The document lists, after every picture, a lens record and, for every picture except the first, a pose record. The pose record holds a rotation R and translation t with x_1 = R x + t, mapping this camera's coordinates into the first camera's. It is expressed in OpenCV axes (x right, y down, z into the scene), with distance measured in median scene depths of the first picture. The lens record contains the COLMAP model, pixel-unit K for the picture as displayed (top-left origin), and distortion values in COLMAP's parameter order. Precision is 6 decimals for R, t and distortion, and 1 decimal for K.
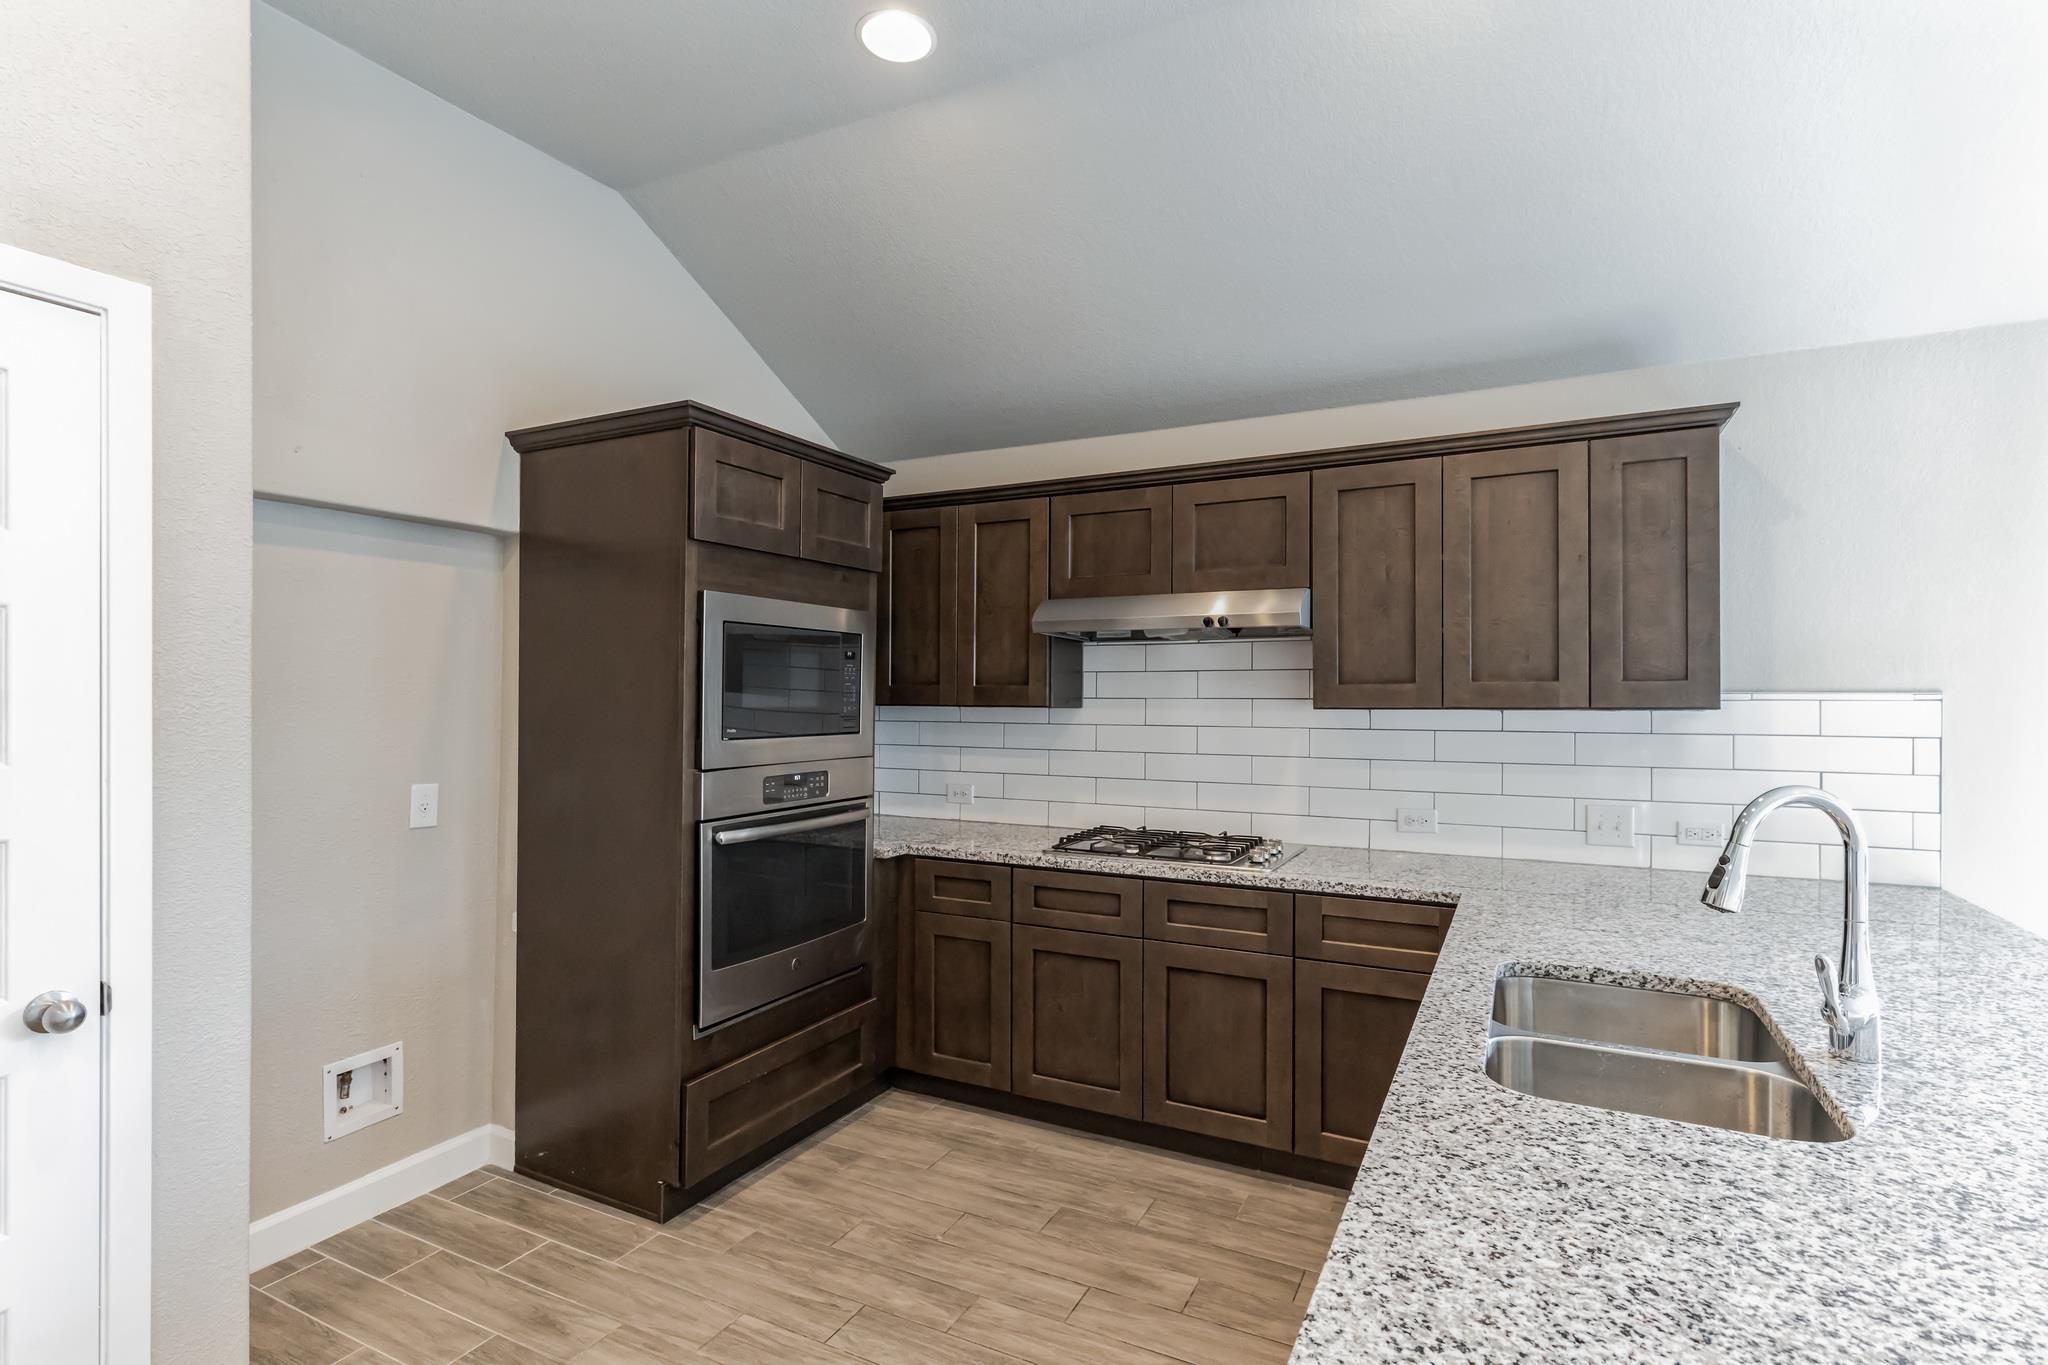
lens RADIAL K [[985.3, 0, 1020.9], [0, 985.3, 697.0], [0, 0, 1]] dist [0.000176, 0.000887]
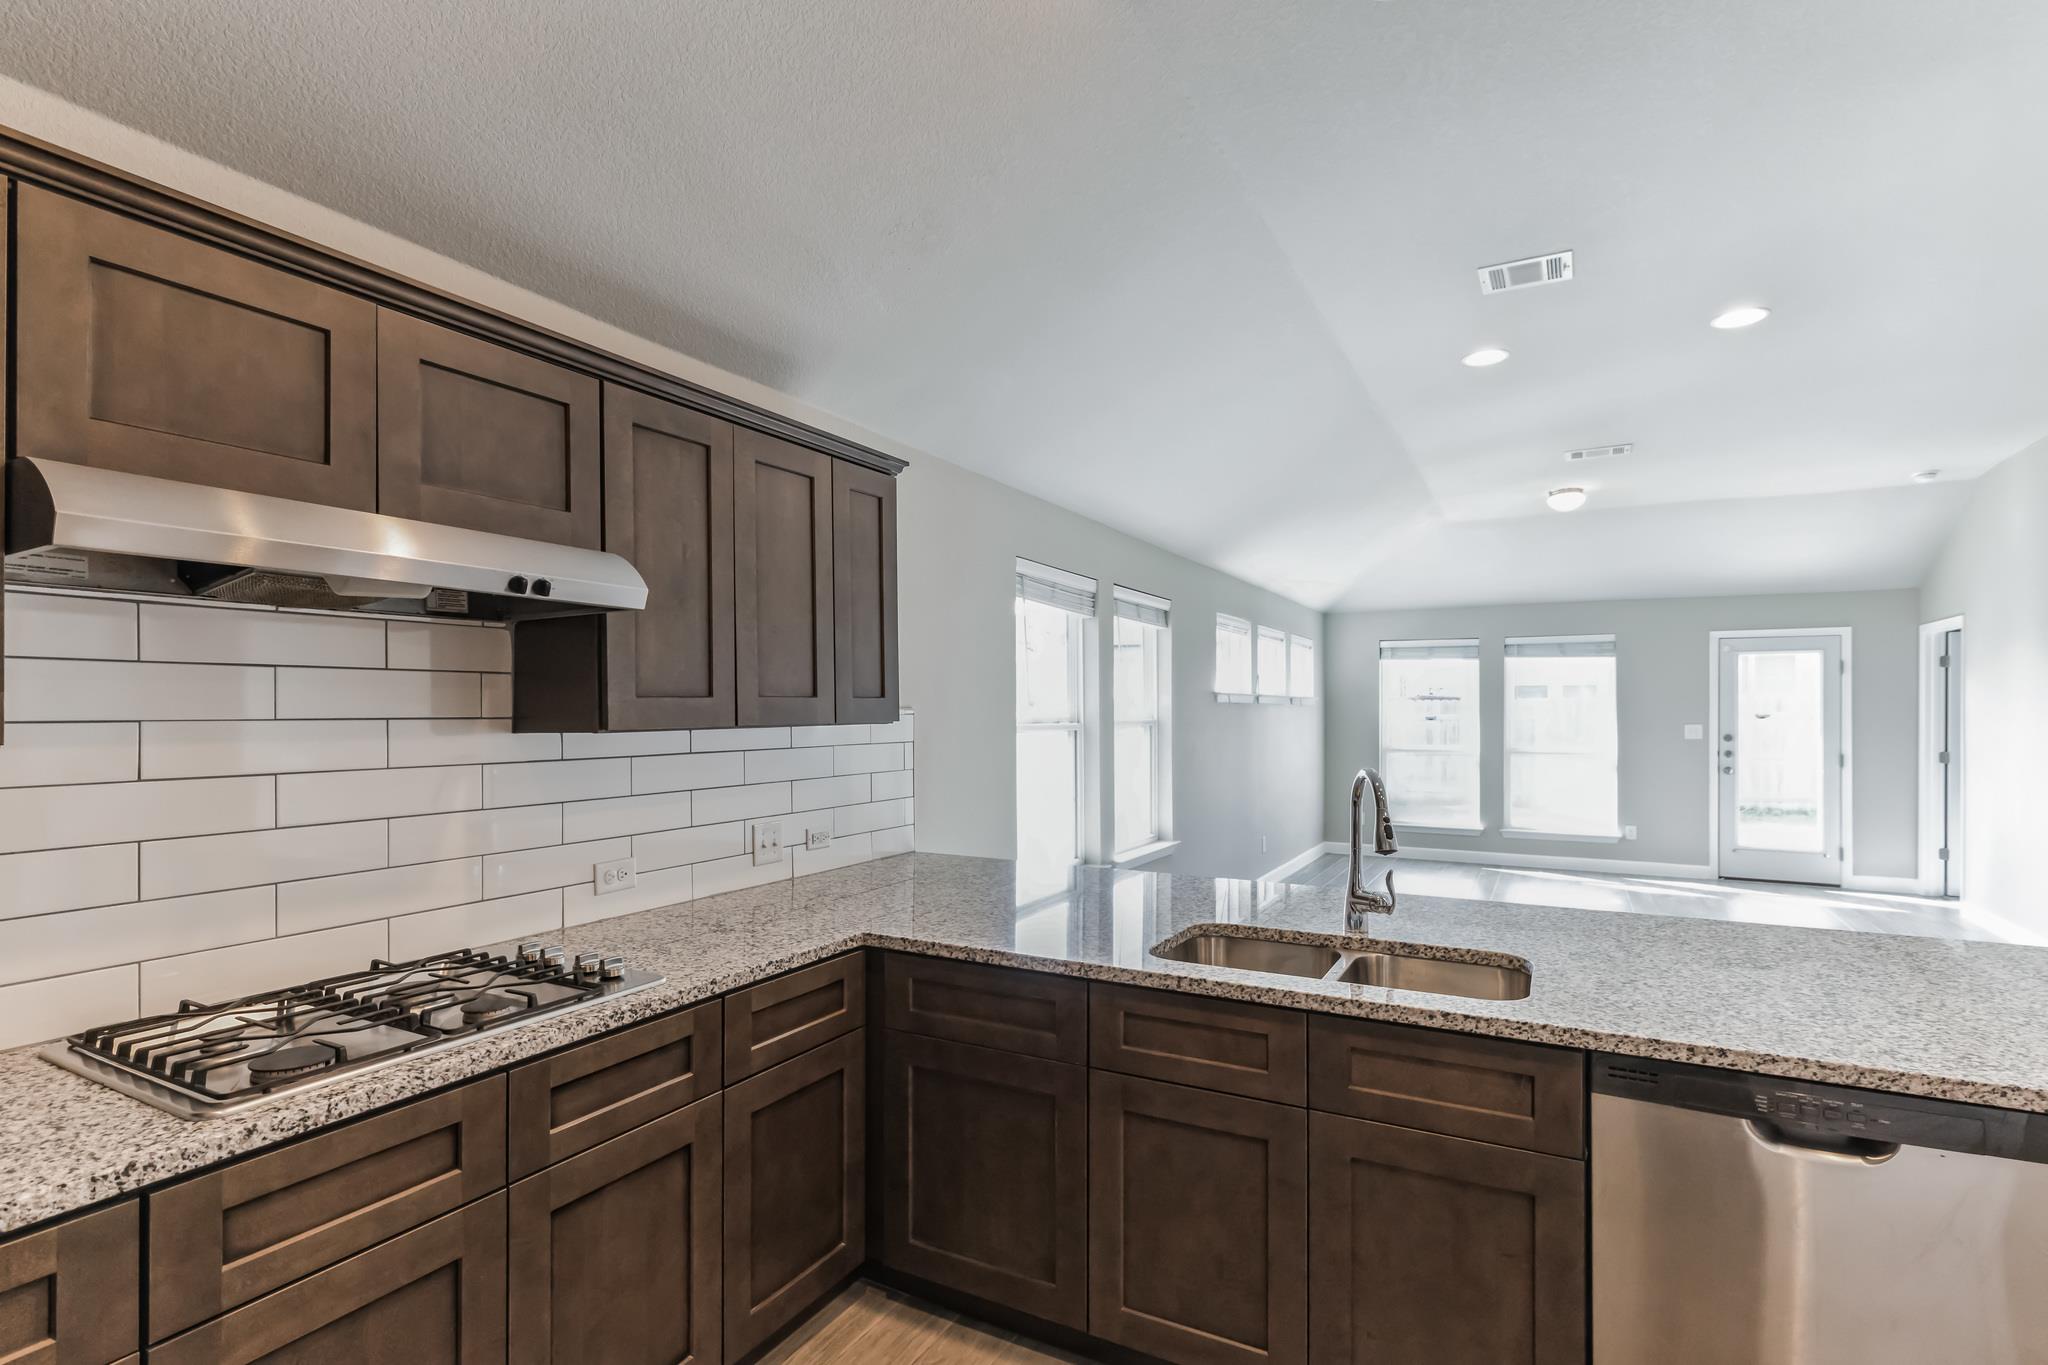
lens RADIAL K [[992.6, 0, 1024.6], [0, 992.6, 708.3], [0, 0, 1]] dist [0.000413, 0.001120]
pose [[0.023005, 0.001277, 0.999735, -0.412280], [0.002823, 0.999995, -0.001342, -0.002897], [-0.999731, 0.002853, 0.023001, 0.759951]]
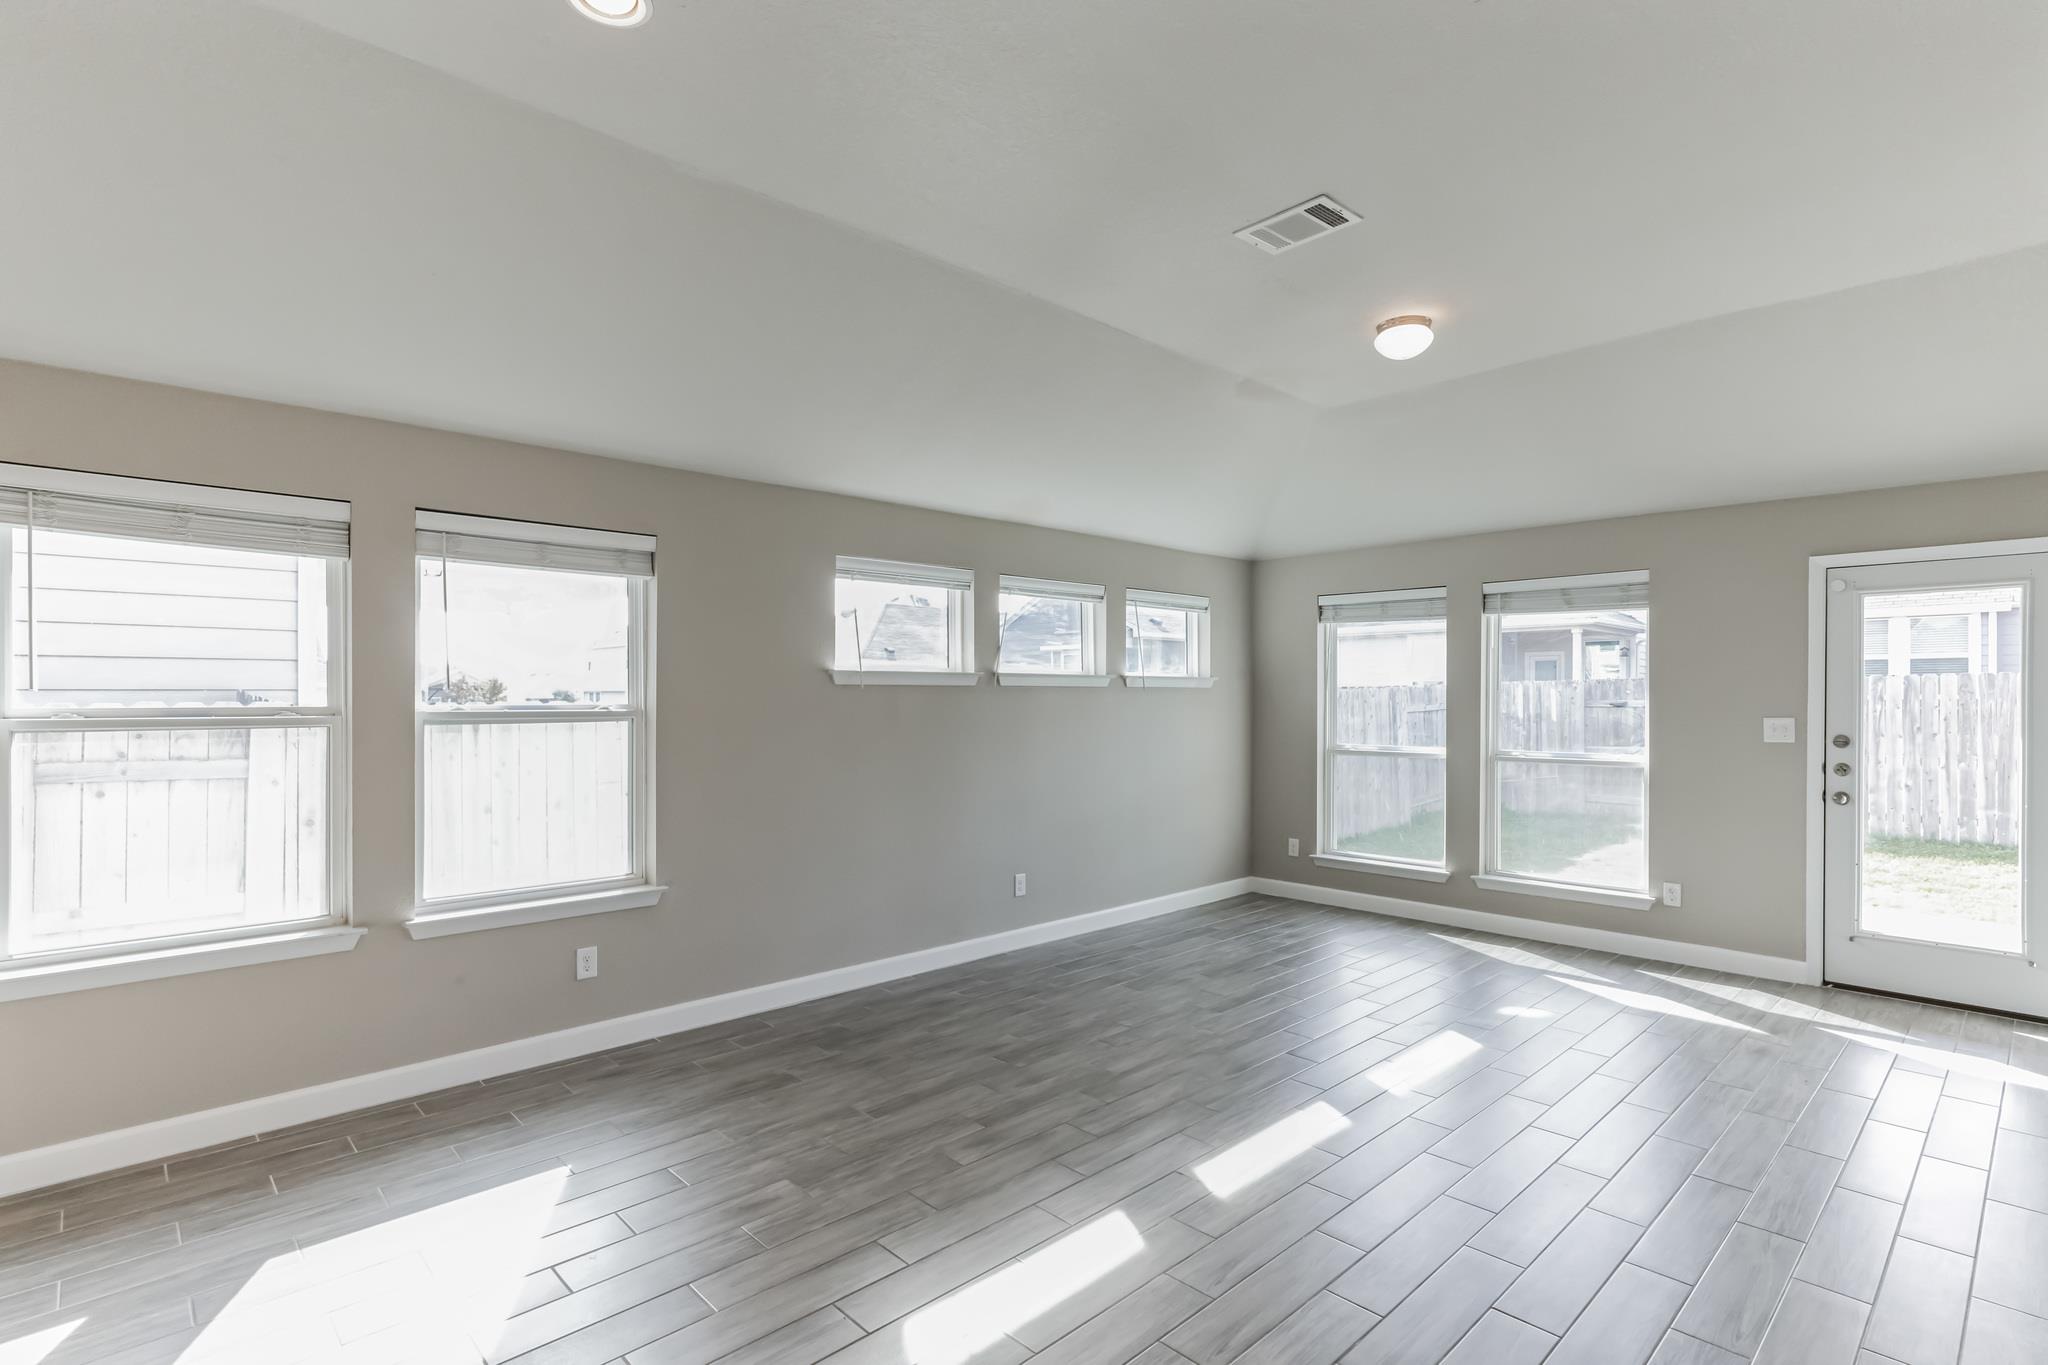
lens RADIAL K [[992.6, 0, 1024.6], [0, 992.6, 708.3], [0, 0, 1]] dist [0.000413, 0.001120]
pose [[0.331529, -0.013123, 0.943354, 0.527768], [0.005480, 0.999913, 0.011984, 0.002008], [-0.943429, 0.001196, 0.331572, -0.505352]]
